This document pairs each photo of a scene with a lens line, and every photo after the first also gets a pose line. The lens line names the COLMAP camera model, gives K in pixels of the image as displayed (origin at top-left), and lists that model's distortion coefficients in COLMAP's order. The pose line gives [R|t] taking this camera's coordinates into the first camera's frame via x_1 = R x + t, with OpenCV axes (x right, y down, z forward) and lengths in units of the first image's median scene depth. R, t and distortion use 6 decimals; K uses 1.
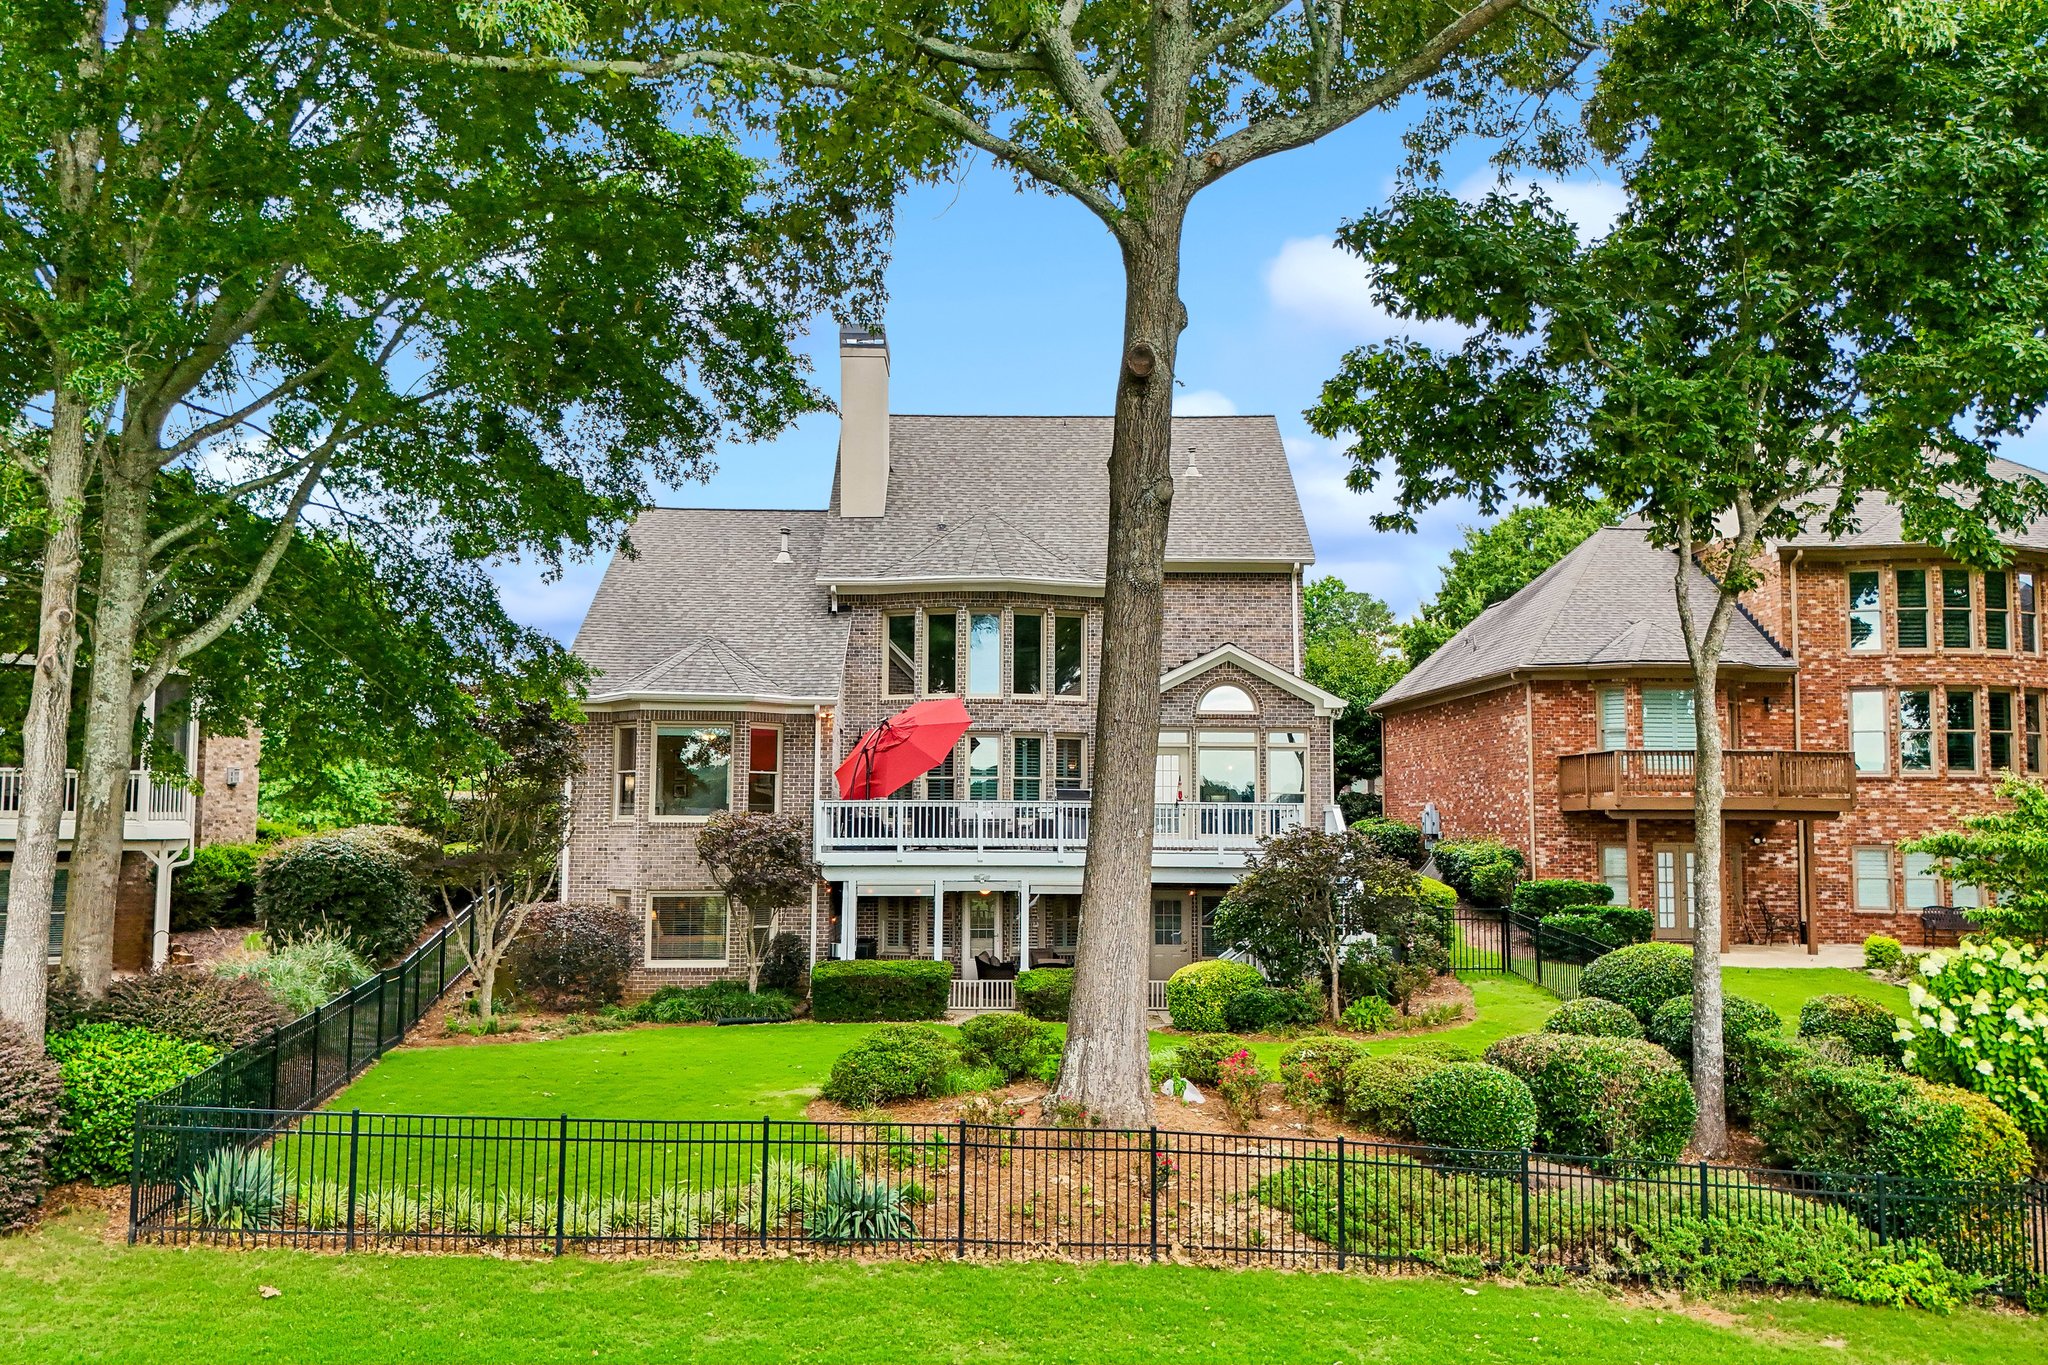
lens RADIAL K [[1809.8, 0, 1027.8], [0, 1809.8, 678.9], [0, 0, 1]] dist [0.045988, -0.012252]
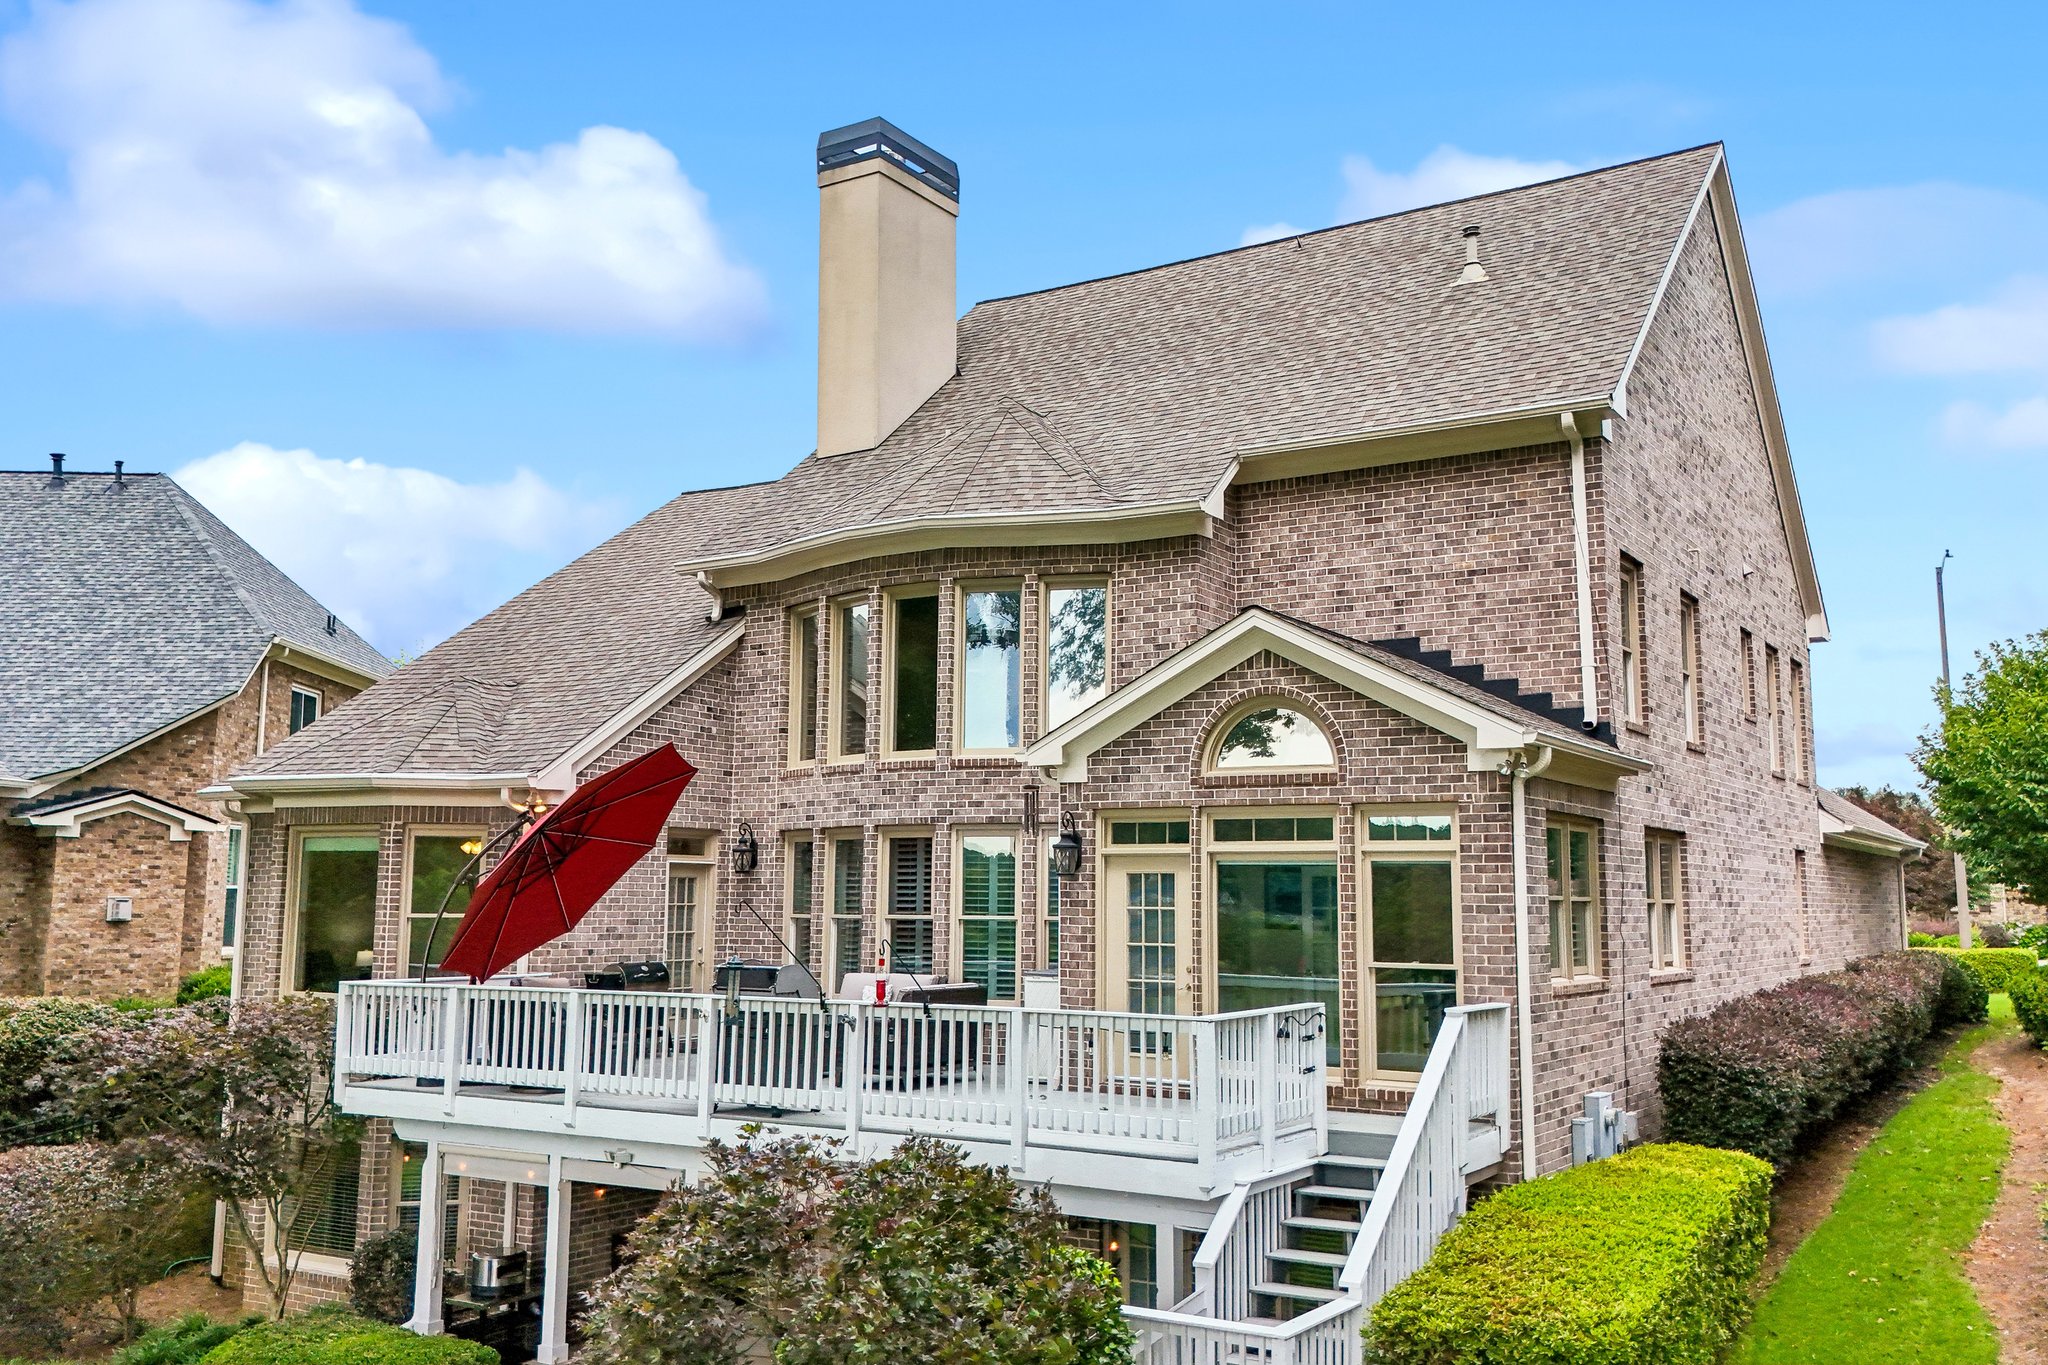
lens RADIAL K [[1809.8, 0, 1039.6], [0, 1809.8, 684.9], [0, 0, 1]] dist [0.045988, -0.012252]
pose [[0.833257, -0.065546, -0.548987, 0.299662], [0.046547, 0.997739, -0.048475, 0.016458], [0.550923, 0.014838, 0.834424, 0.616134]]
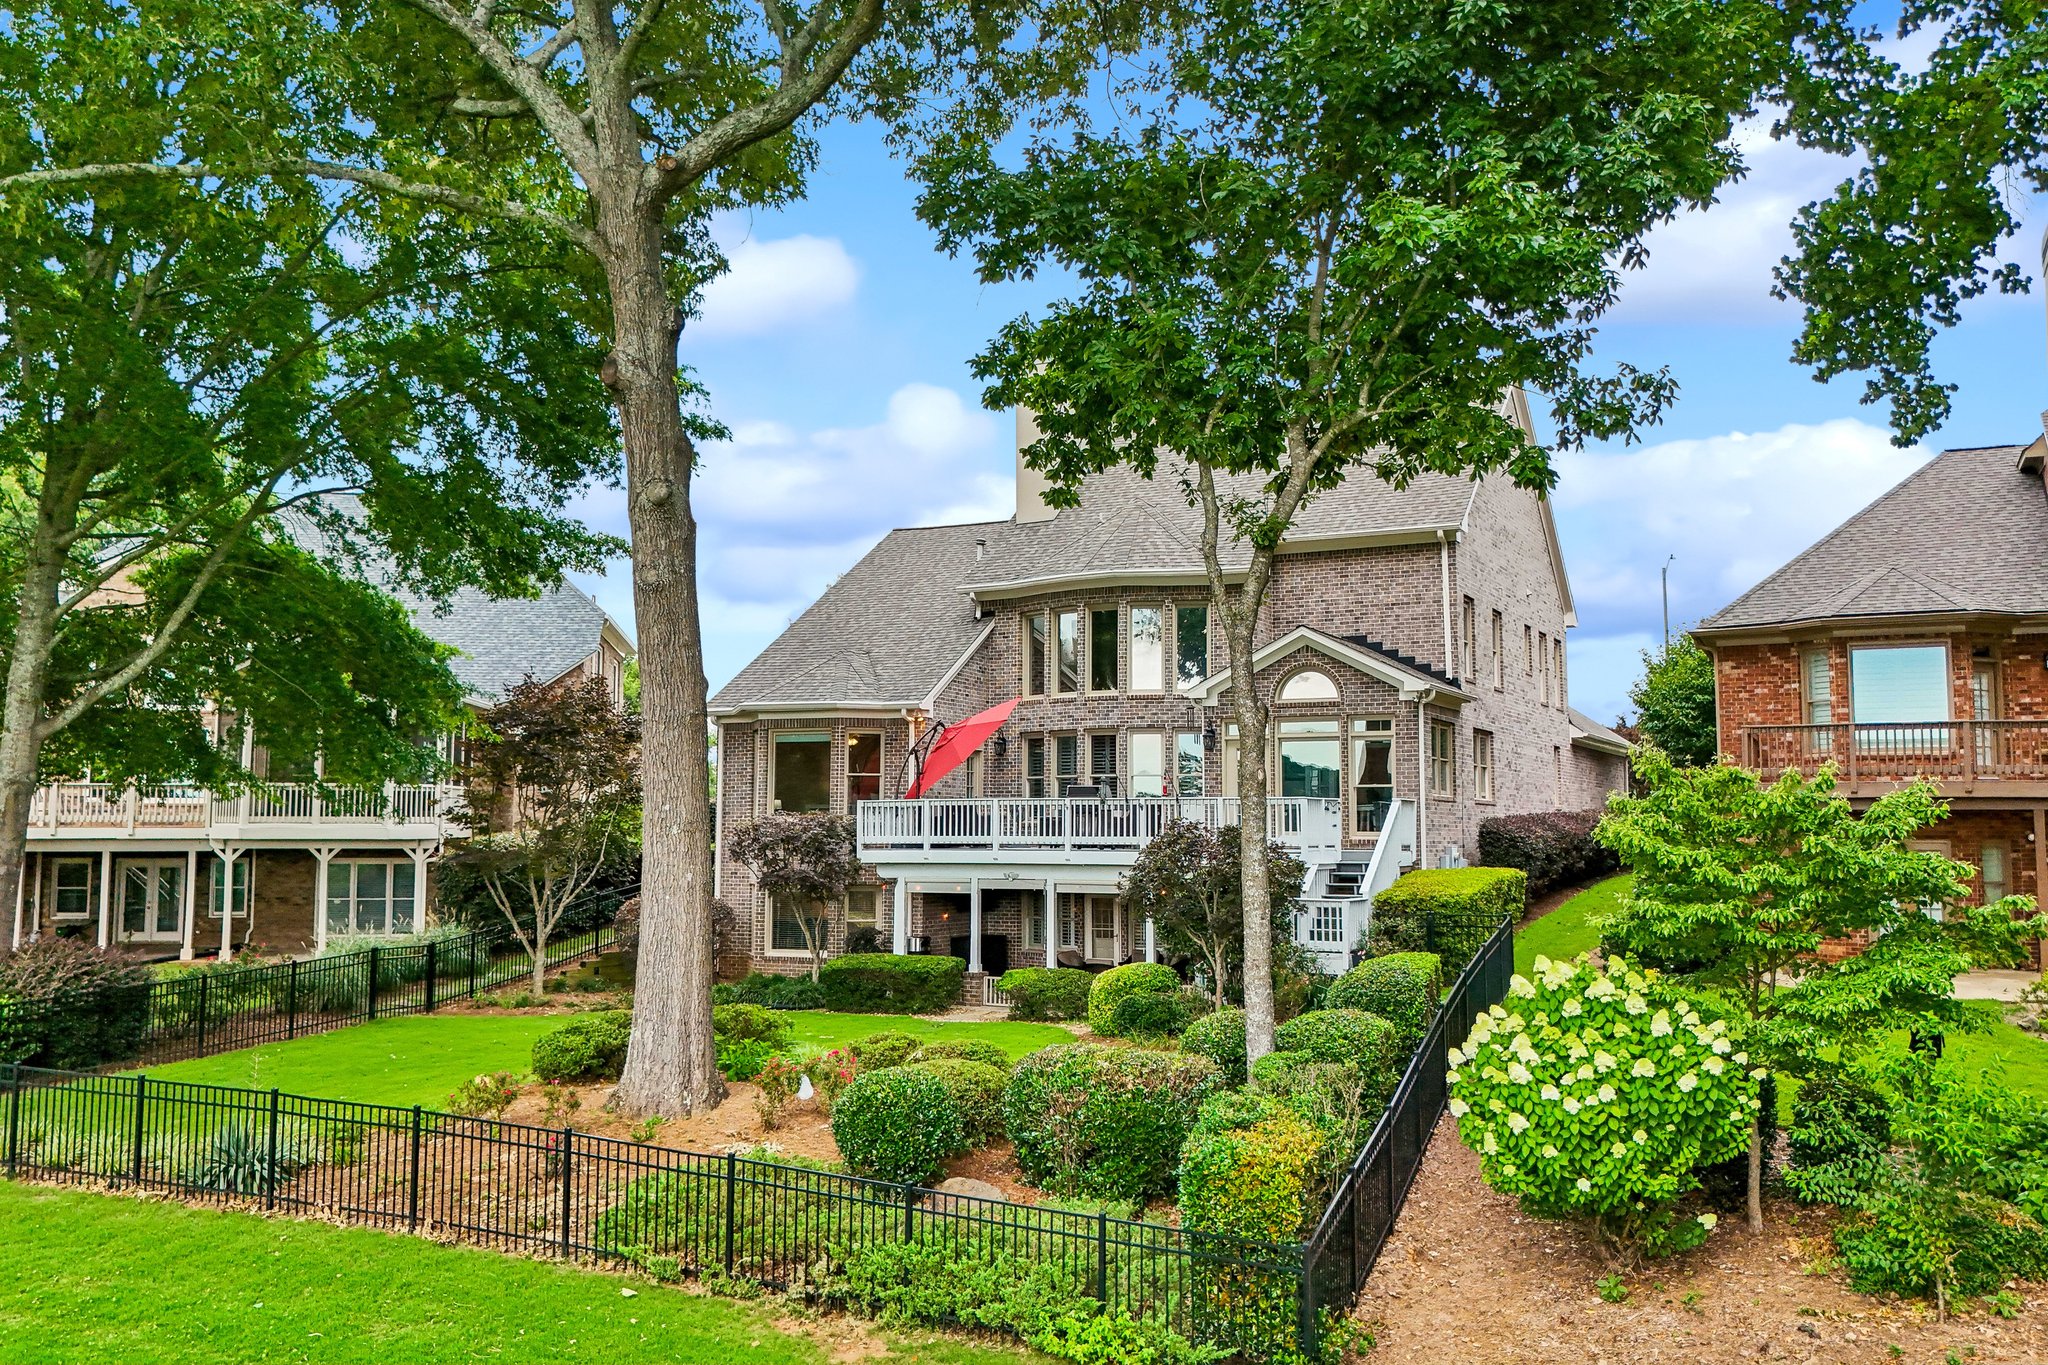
lens RADIAL K [[1809.8, 0, 1020.0], [0, 1809.8, 678.0], [0, 0, 1]] dist [0.045988, -0.012252]
pose [[0.874599, -0.045703, -0.482688, 0.430558], [0.044726, 0.998908, -0.013540, 0.013020], [0.482780, -0.009747, 0.875688, 0.114878]]
